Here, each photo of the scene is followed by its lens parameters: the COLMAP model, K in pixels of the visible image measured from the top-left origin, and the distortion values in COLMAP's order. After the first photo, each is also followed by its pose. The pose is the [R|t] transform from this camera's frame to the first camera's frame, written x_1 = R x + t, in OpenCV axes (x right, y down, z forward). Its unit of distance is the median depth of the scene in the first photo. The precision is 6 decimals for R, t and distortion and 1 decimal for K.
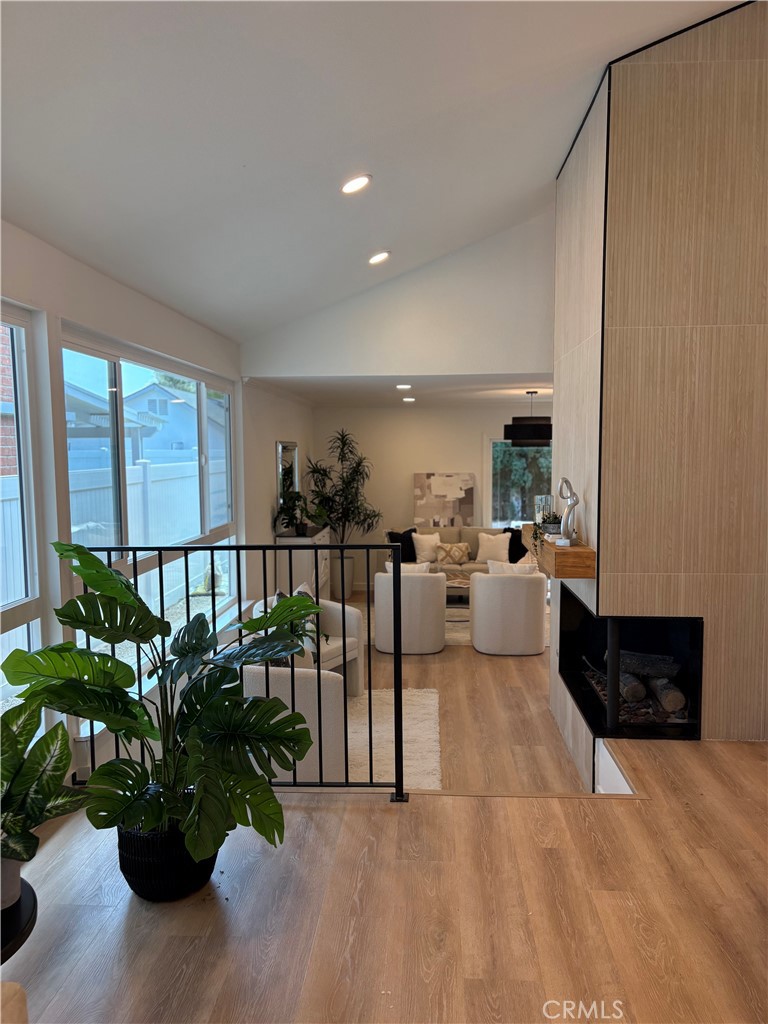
lens RADIAL K [[775.9, 0, 373.7], [0, 775.9, 511.2], [0, 0, 1]] dist [0.048104, -0.049410]
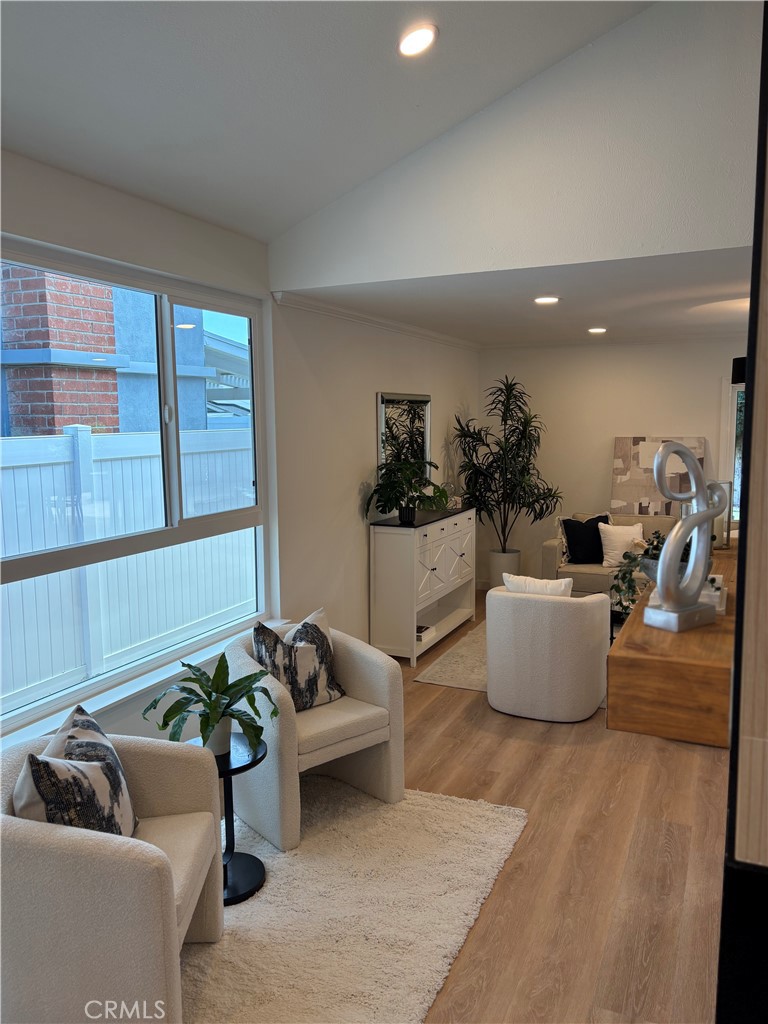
lens RADIAL K [[775.9, 0, 382.5], [0, 775.9, 516.5], [0, 0, 1]] dist [0.048104, -0.049410]
pose [[0.937873, 0.037932, -0.344899, 0.109607], [-0.020710, 0.998354, 0.053482, -0.011191], [0.346360, -0.043016, 0.937115, 0.272173]]
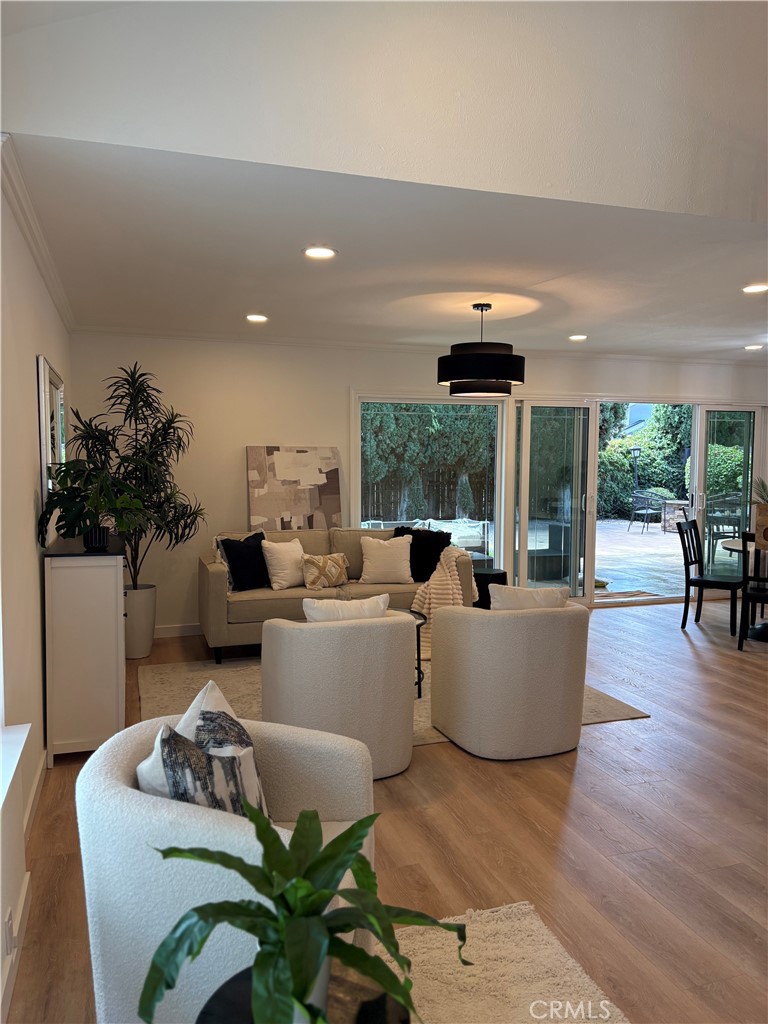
lens RADIAL K [[775.9, 0, 388.9], [0, 775.9, 513.8], [0, 0, 1]] dist [0.048104, -0.049410]
pose [[0.920819, -0.019423, 0.389506, -0.096277], [0.021477, 0.999769, -0.000921, 0.010012], [-0.389398, 0.009213, 0.921023, 0.401684]]
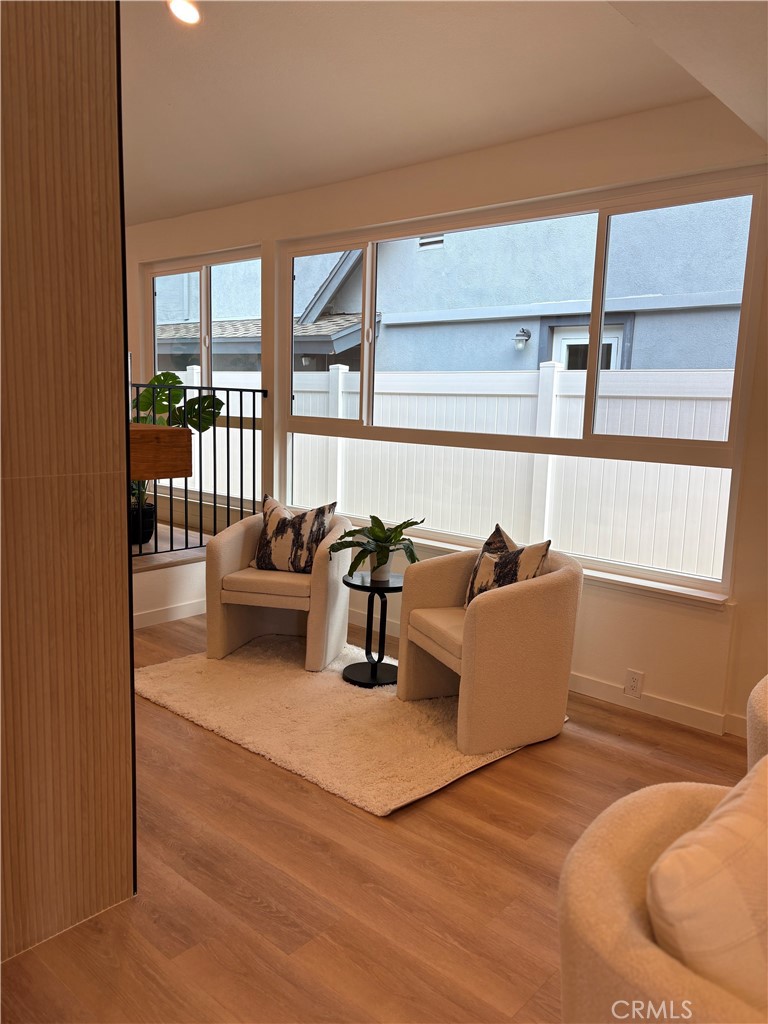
lens RADIAL K [[775.9, 0, 382.5], [0, 775.9, 509.5], [0, 0, 1]] dist [0.048104, -0.049410]
pose [[-0.608251, 0.105760, -0.786667, 0.266867], [-0.086764, 0.976286, 0.198339, -0.018910], [0.788988, 0.188894, -0.584651, 0.778247]]
